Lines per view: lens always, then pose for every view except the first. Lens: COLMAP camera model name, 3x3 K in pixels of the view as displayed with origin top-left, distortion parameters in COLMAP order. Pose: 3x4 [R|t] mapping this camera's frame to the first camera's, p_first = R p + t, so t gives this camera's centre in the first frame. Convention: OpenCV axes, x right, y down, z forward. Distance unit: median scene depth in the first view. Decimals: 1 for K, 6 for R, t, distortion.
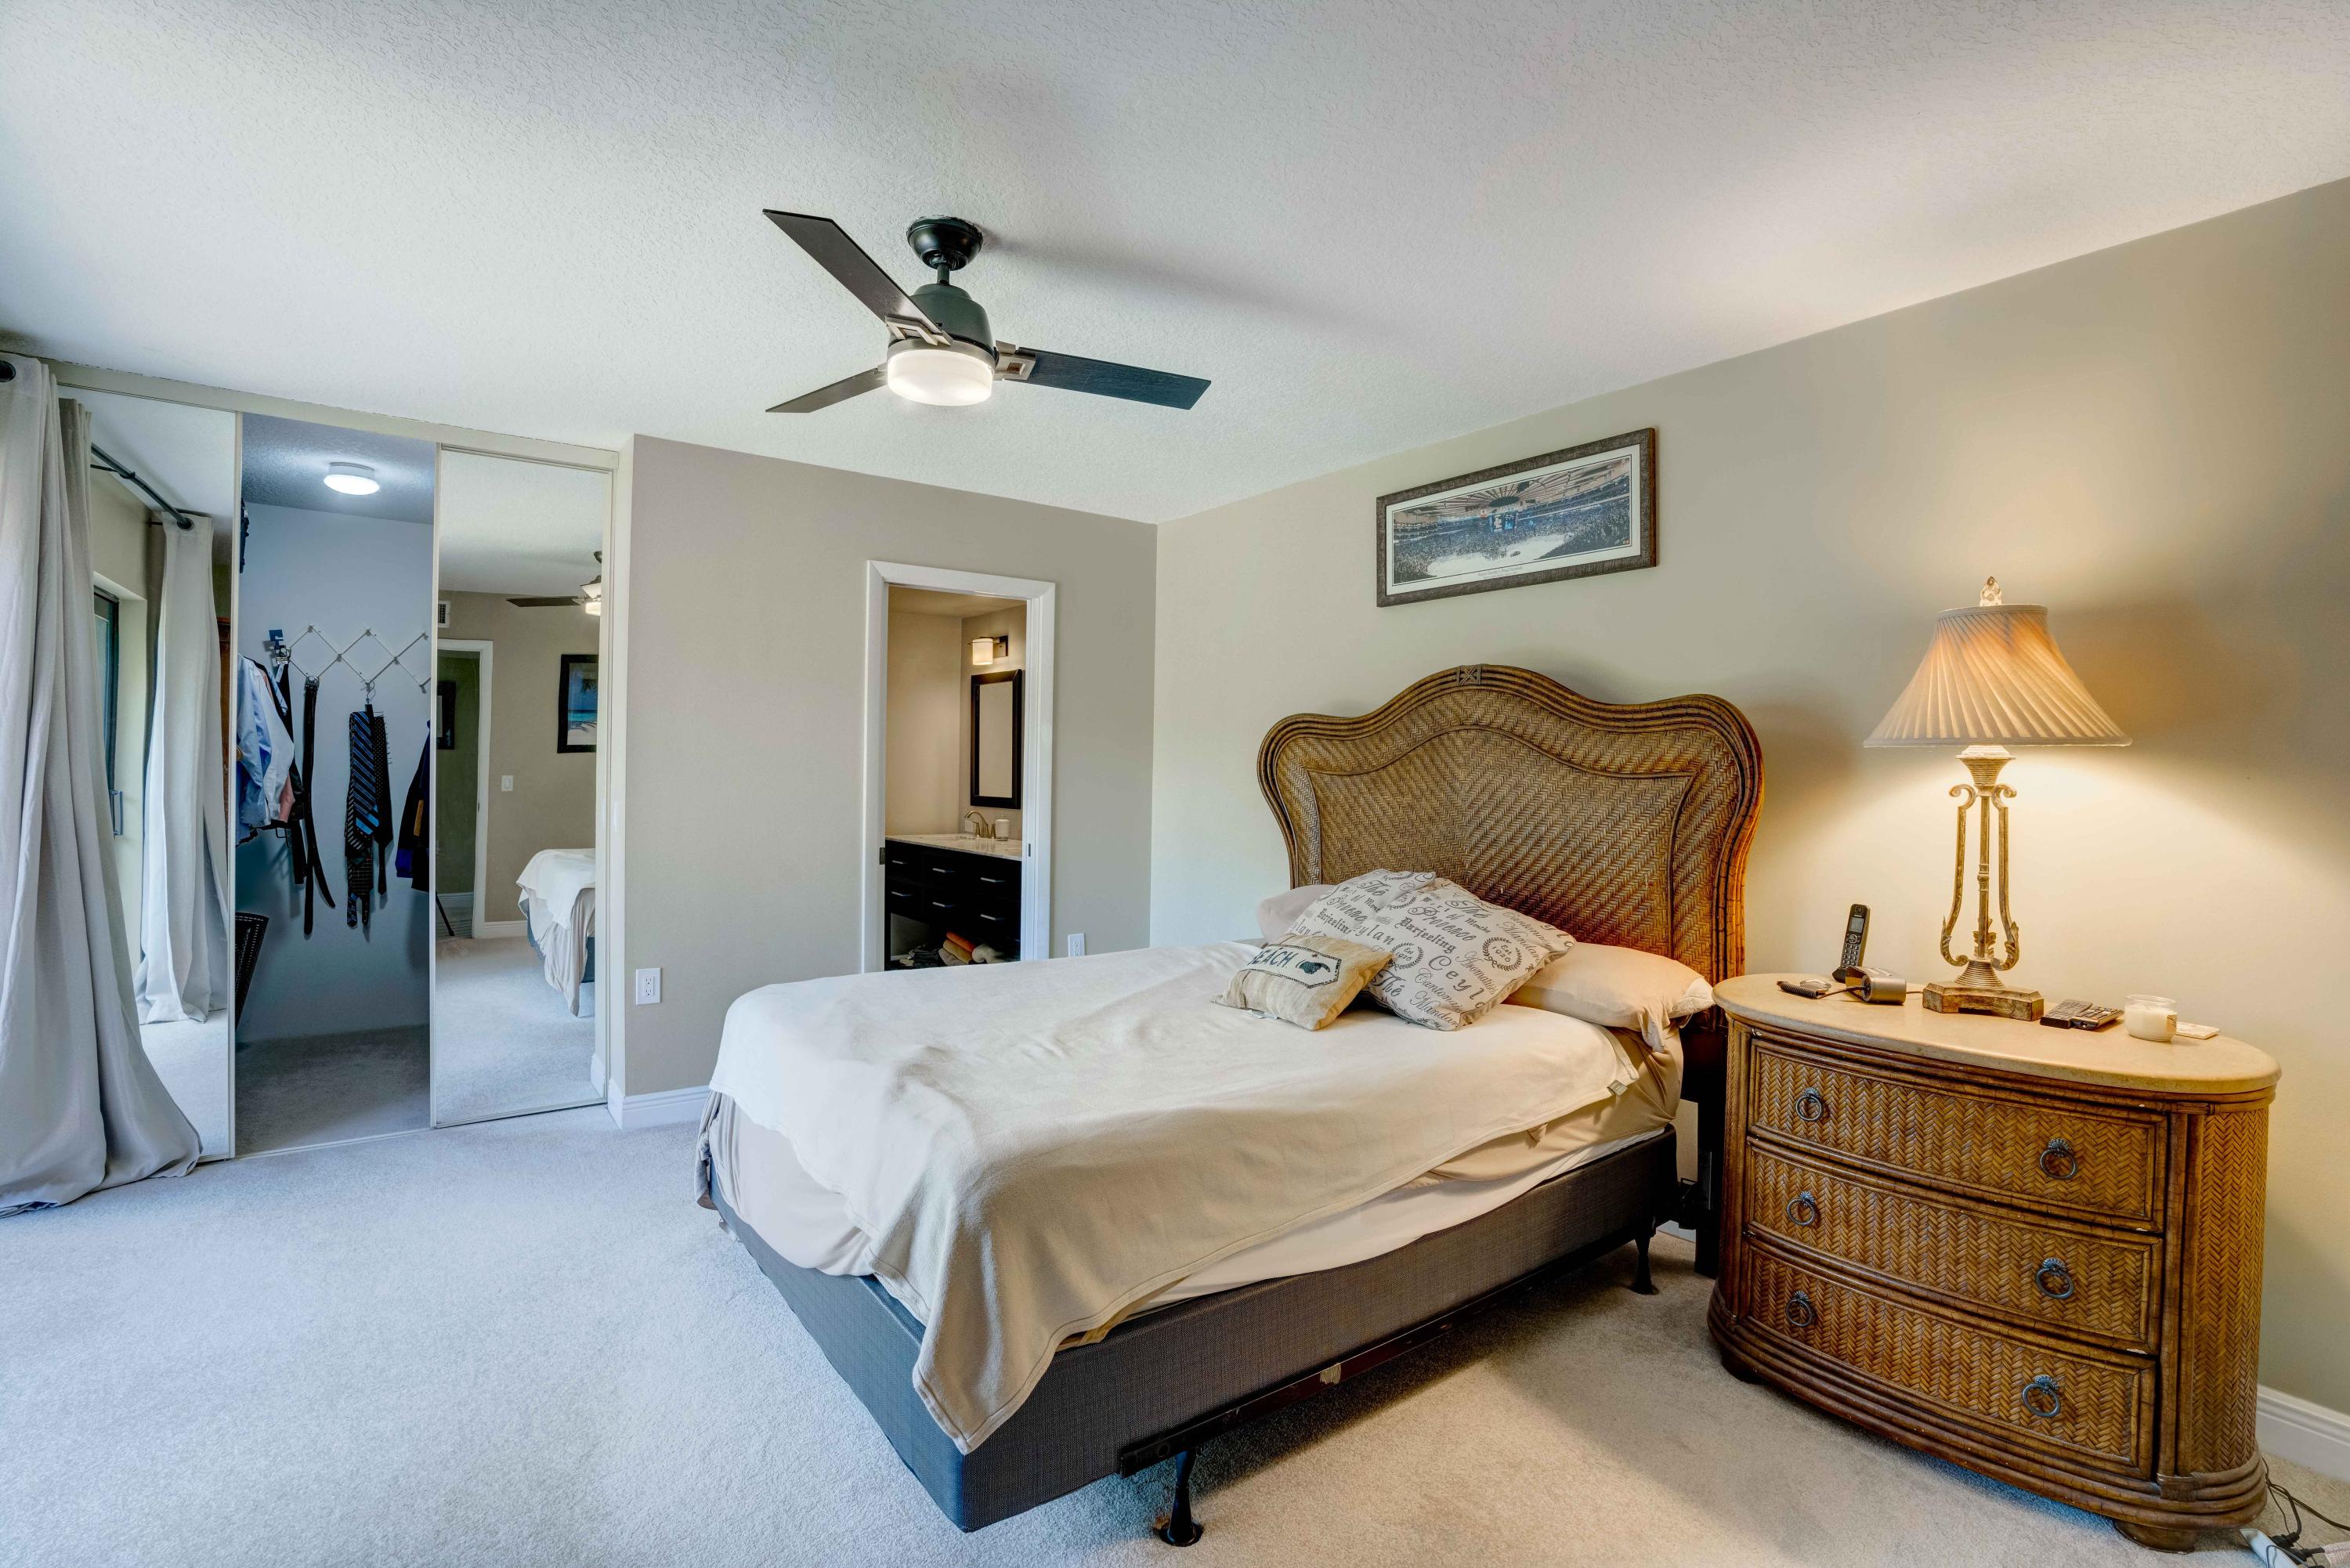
lens RADIAL K [[1076.6, 0, 1175.0], [0, 1076.6, 784.0], [0, 0, 1]] dist [-0.072973, 0.028809]
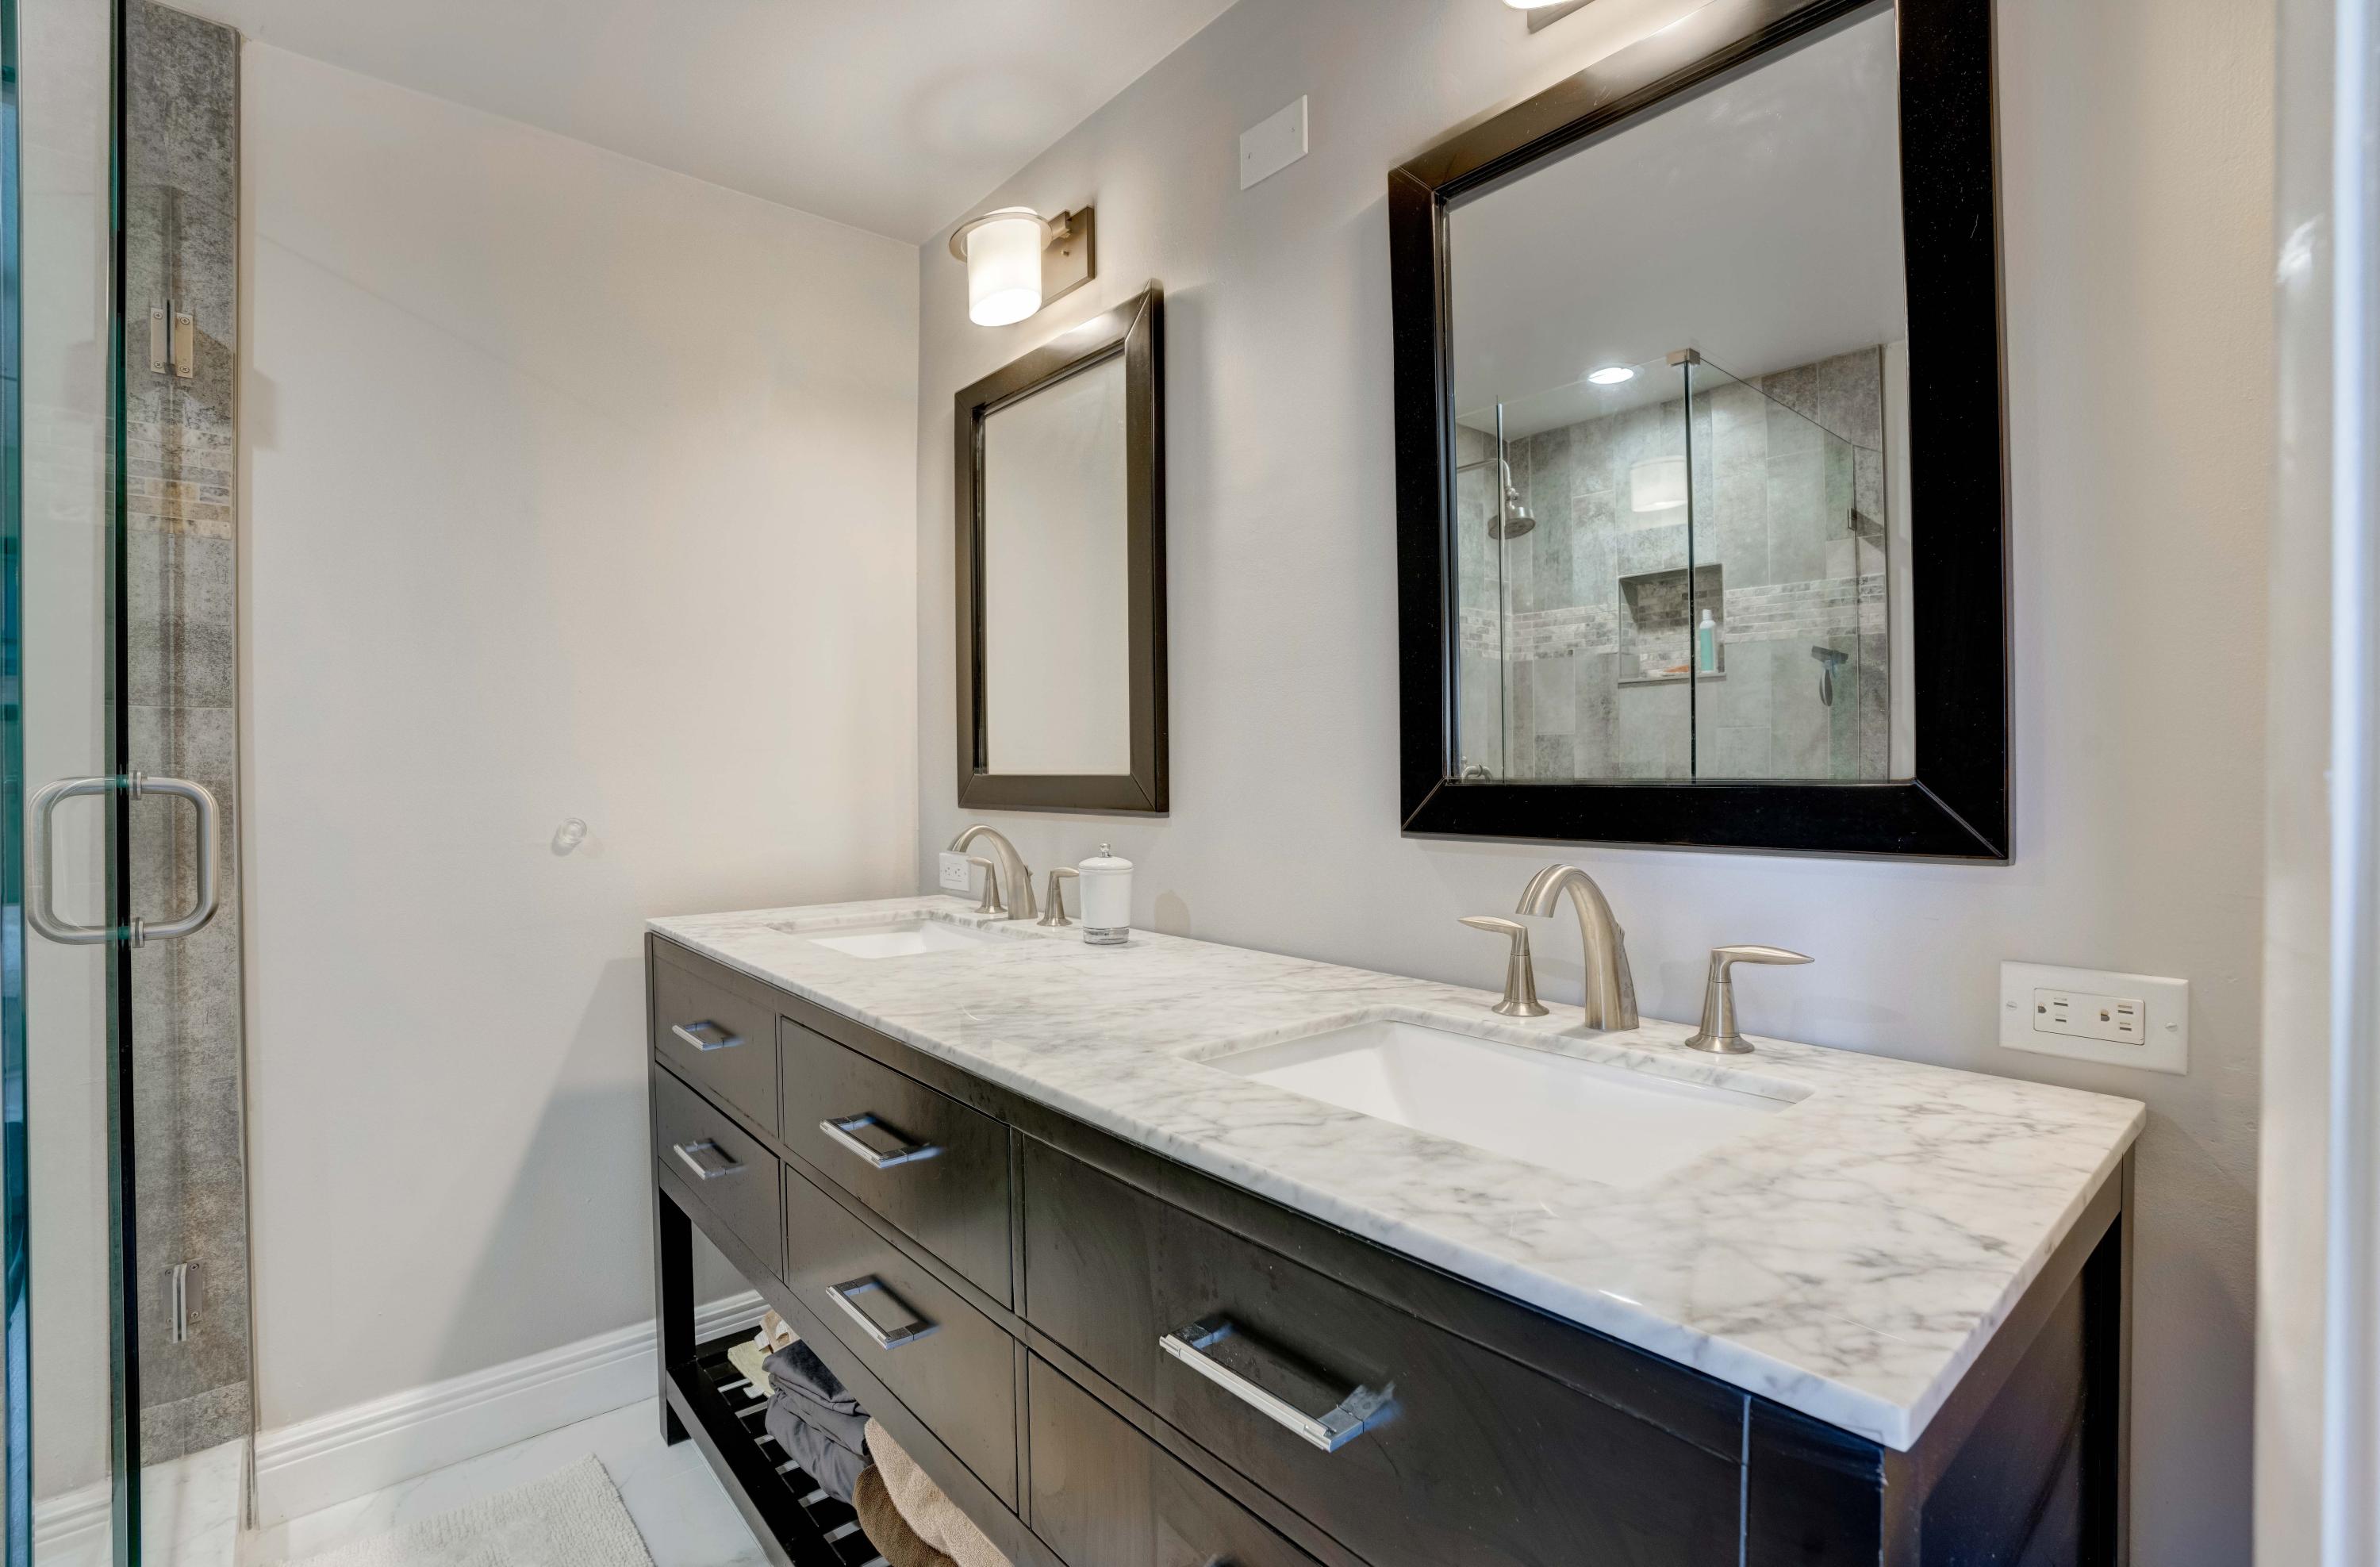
lens RADIAL K [[1062.4, 0, 1190.0], [0, 1062.4, 783.5], [0, 0, 1]] dist [-0.065832, 0.022891]
pose [[0.996544, -0.017655, 0.081173, -0.299552], [0.017706, 0.999843, 0.000095, 0.028266], [-0.081162, 0.001343, 0.996700, 1.386414]]
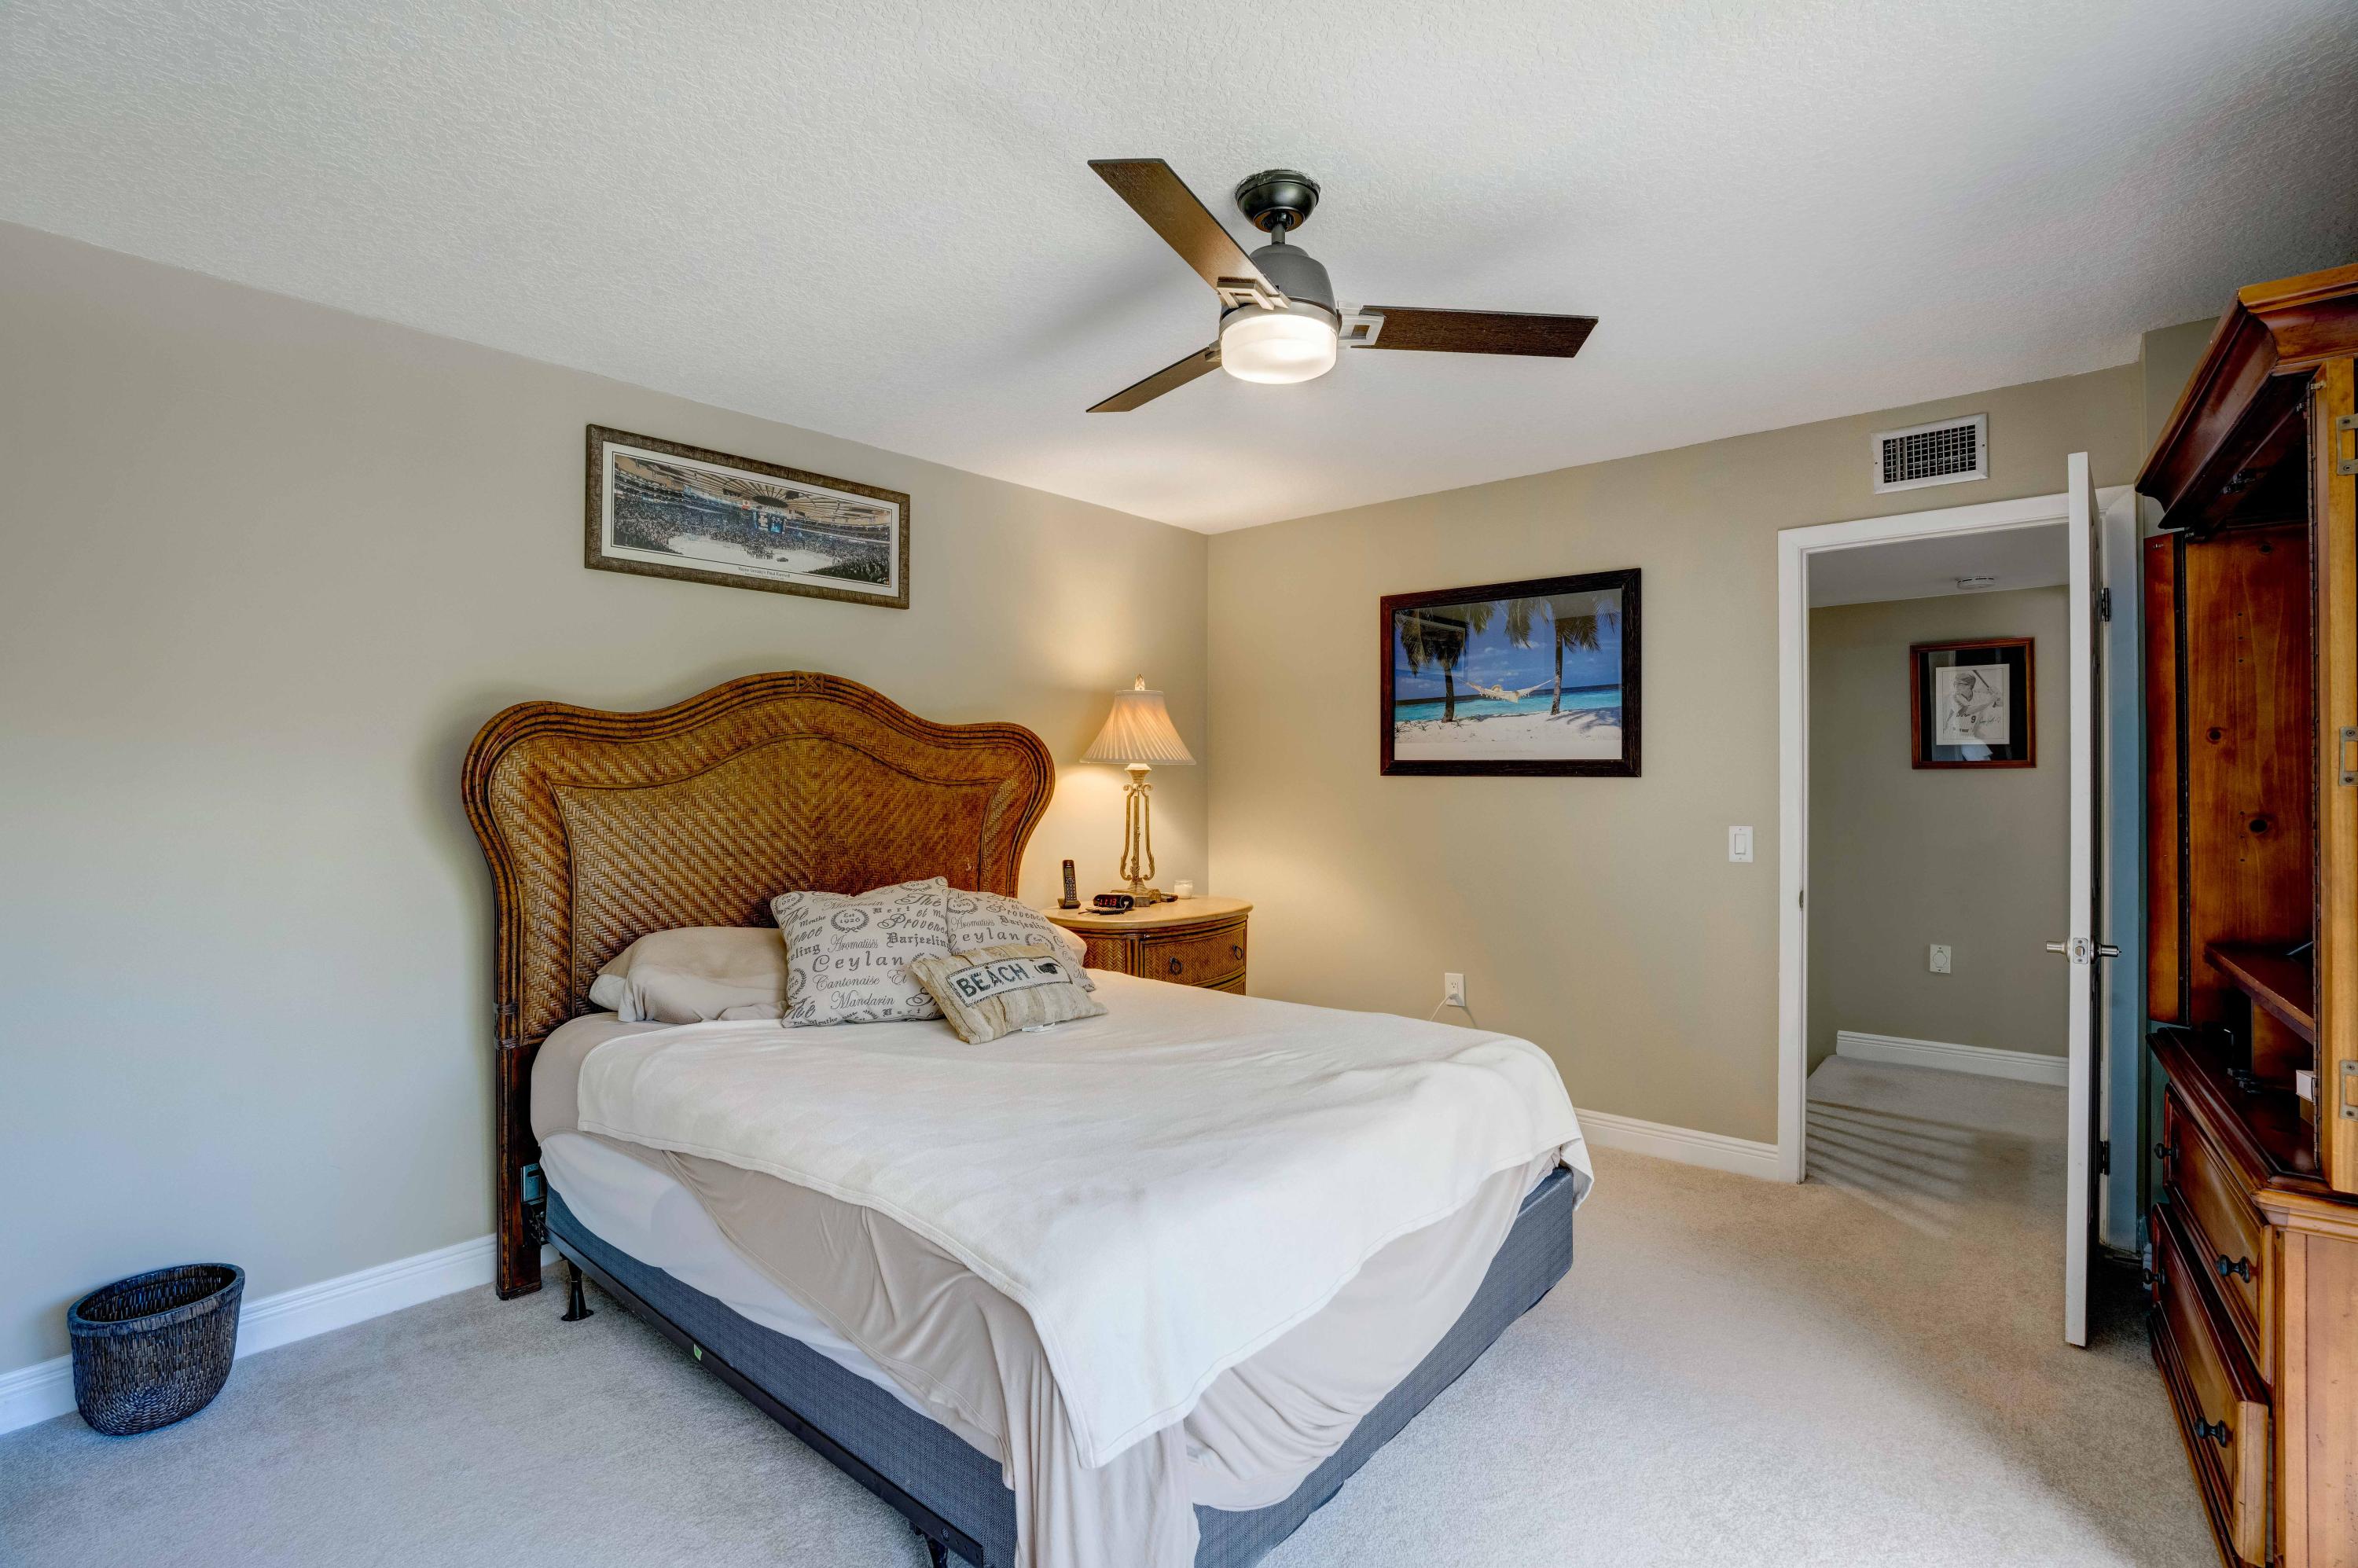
lens RADIAL K [[1080.3, 0, 1179.0], [0, 1080.3, 784.0], [0, 0, 1]] dist [-0.072973, 0.028809]
pose [[-0.220817, -0.016086, 0.975183, -0.752130], [0.013263, 0.999722, 0.019494, -0.023978], [-0.975225, 0.017239, -0.220542, 0.893851]]
